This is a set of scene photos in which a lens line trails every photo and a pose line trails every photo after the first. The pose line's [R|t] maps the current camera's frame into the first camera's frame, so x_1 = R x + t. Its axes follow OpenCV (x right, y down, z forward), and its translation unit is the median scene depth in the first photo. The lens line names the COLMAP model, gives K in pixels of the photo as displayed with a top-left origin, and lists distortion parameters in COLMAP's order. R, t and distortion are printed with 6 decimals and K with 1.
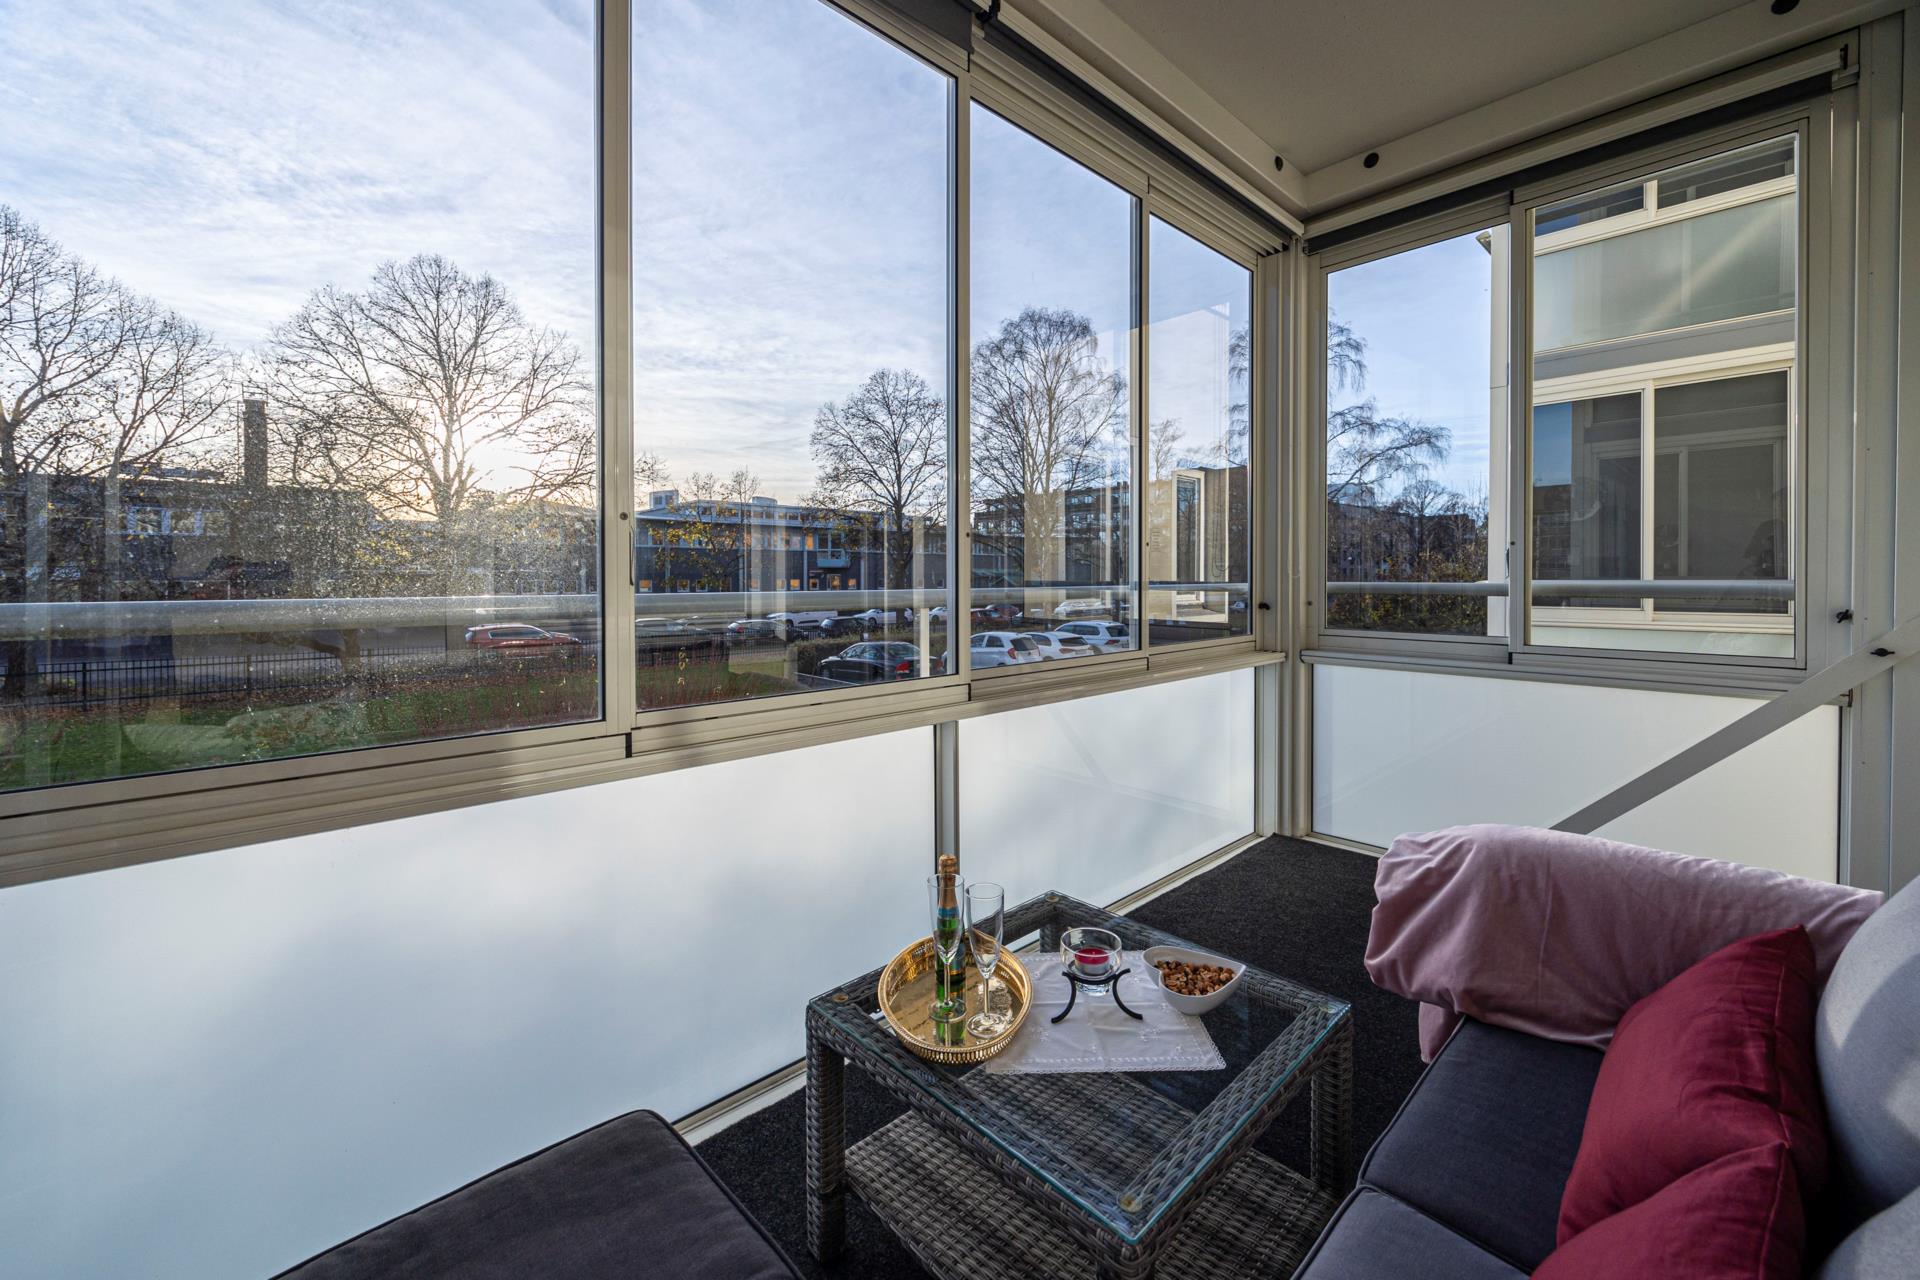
lens RADIAL K [[763.8, 0, 996.2], [0, 763.8, 591.2], [0, 0, 1]] dist [-0.013095, -0.000246]
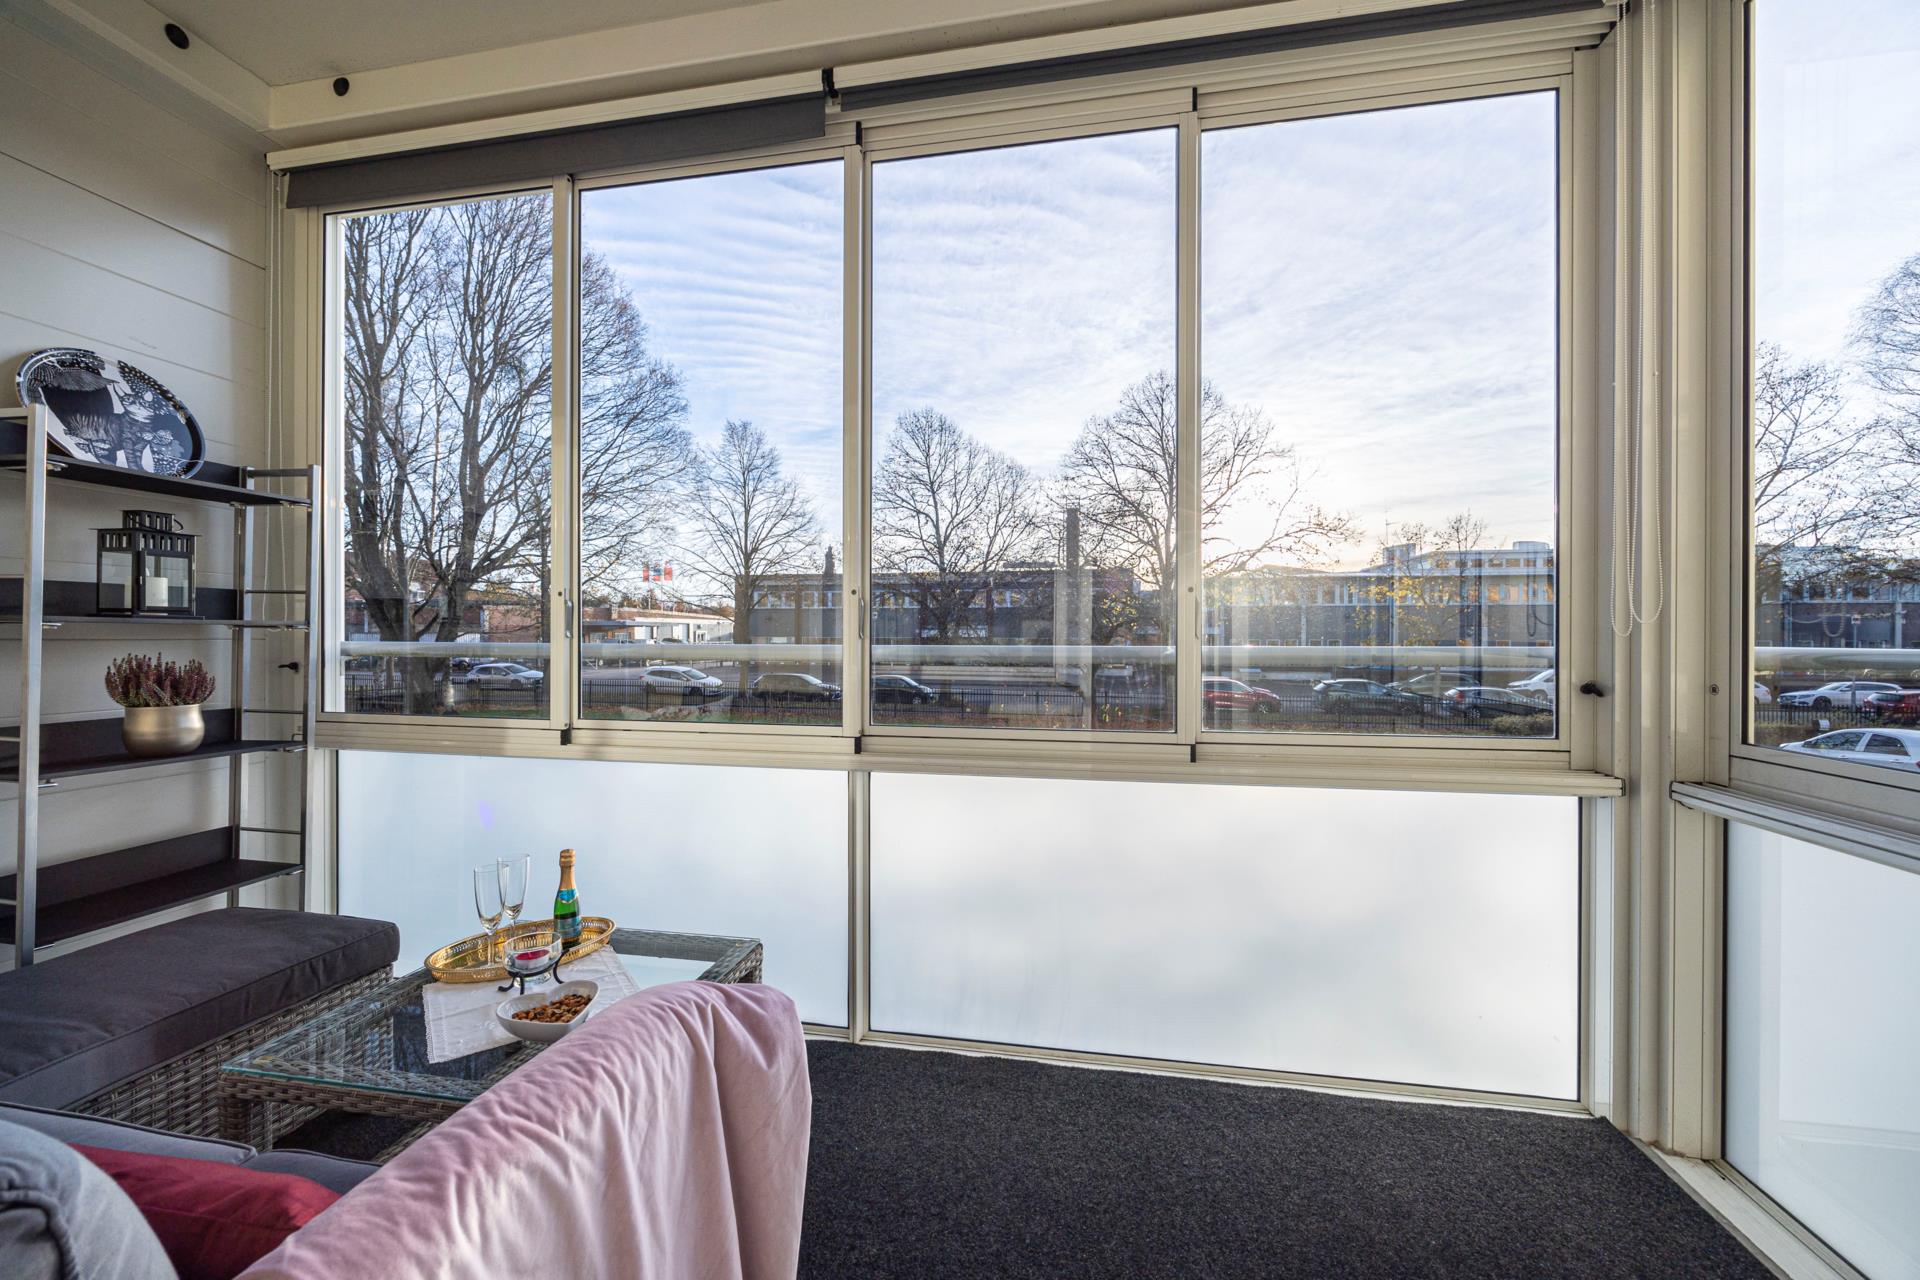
lens RADIAL K [[767.4, 0, 960.0], [0, 767.4, 640.0], [0, 0, 1]] dist [-0.000895, -0.000199]
pose [[0.565948, 0.005228, -0.824424, 0.105301], [-0.017508, 0.999831, -0.005679, -0.000790], [0.824255, 0.017648, 0.565944, 0.061707]]
